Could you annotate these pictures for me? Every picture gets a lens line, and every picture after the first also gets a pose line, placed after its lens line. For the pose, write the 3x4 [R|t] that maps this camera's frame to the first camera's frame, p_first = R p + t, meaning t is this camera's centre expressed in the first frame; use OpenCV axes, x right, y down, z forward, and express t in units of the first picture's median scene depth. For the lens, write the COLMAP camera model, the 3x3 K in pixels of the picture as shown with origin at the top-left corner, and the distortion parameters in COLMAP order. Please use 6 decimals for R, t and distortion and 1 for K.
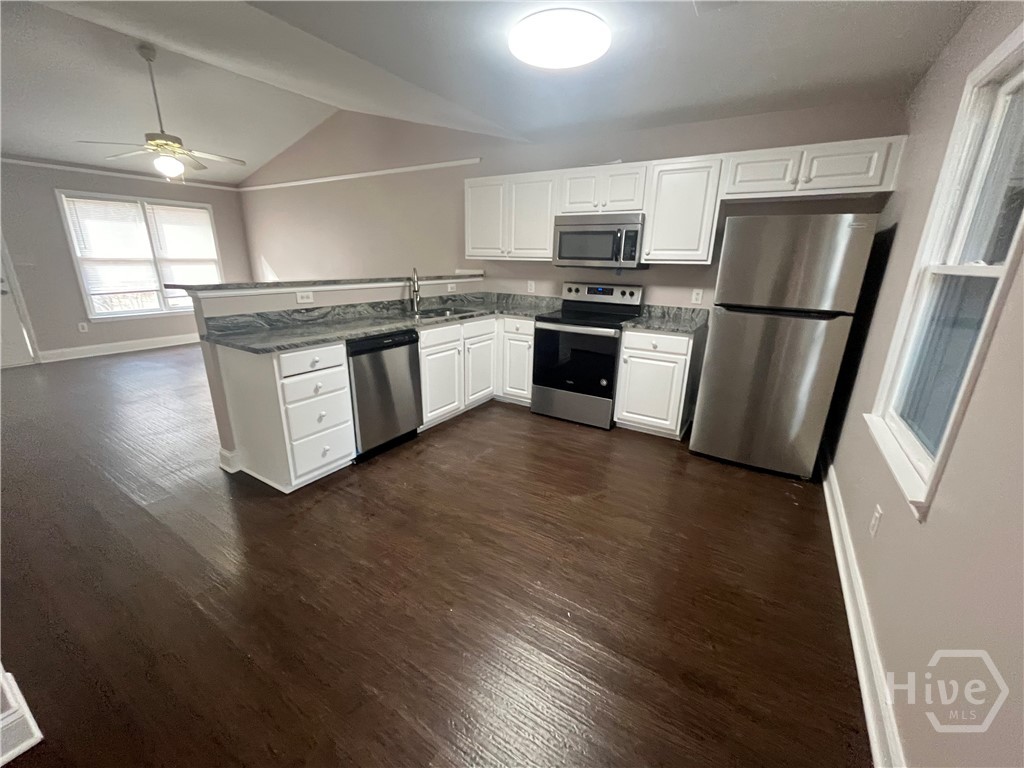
lens RADIAL K [[414.7, 0, 509.0], [0, 414.7, 384.4], [0, 0, 1]] dist [-0.001409, -0.000674]
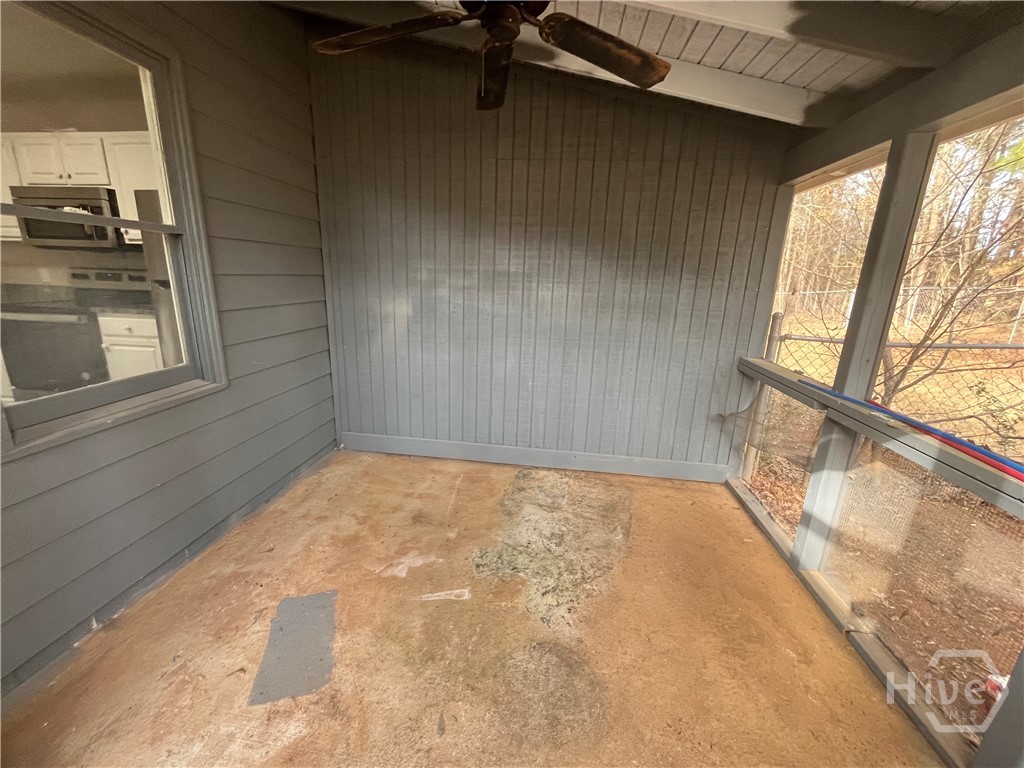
lens RADIAL K [[414.7, 0, 509.0], [0, 414.7, 384.4], [0, 0, 1]] dist [-0.001409, -0.000674]
pose [[0.906006, -0.095788, 0.412284, 0.595985], [0.106892, 0.994263, -0.003894, 0.098192], [-0.409546, 0.047598, 0.911047, -0.149463]]
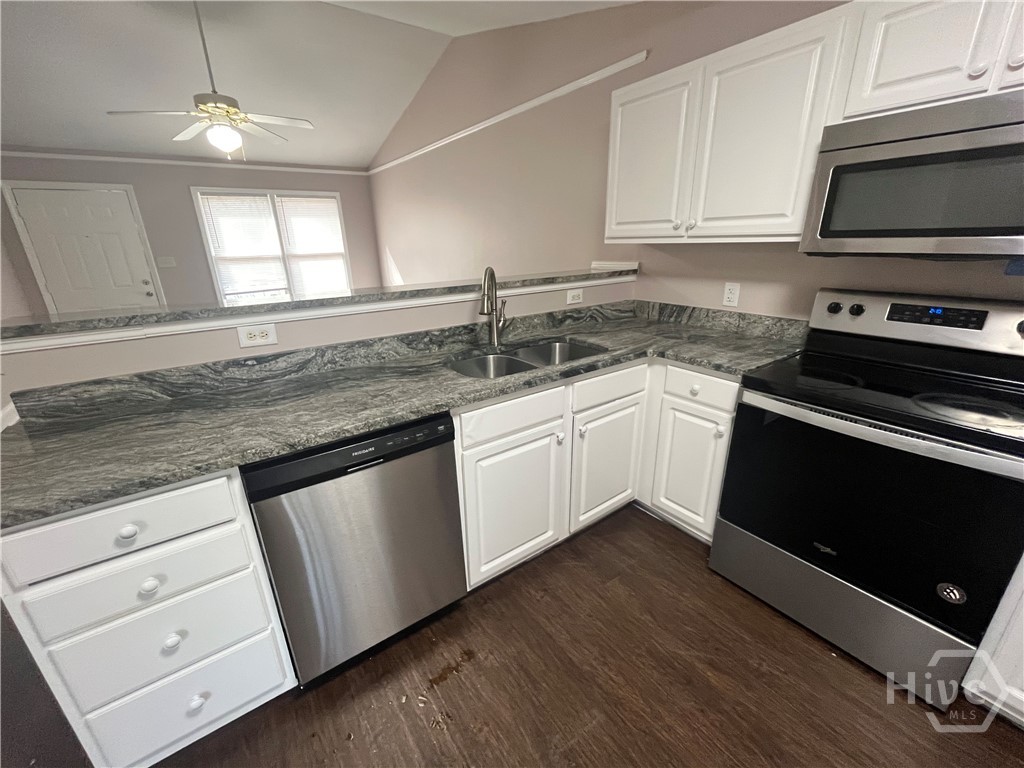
lens RADIAL K [[416.6, 0, 510.6], [0, 416.6, 386.9], [0, 0, 1]] dist [-0.001332, 0.000103]
pose [[0.927082, 0.085333, -0.365018, -0.000697], [-0.069483, 0.995989, 0.056367, -0.149469], [0.368364, -0.026895, 0.929293, 0.478390]]
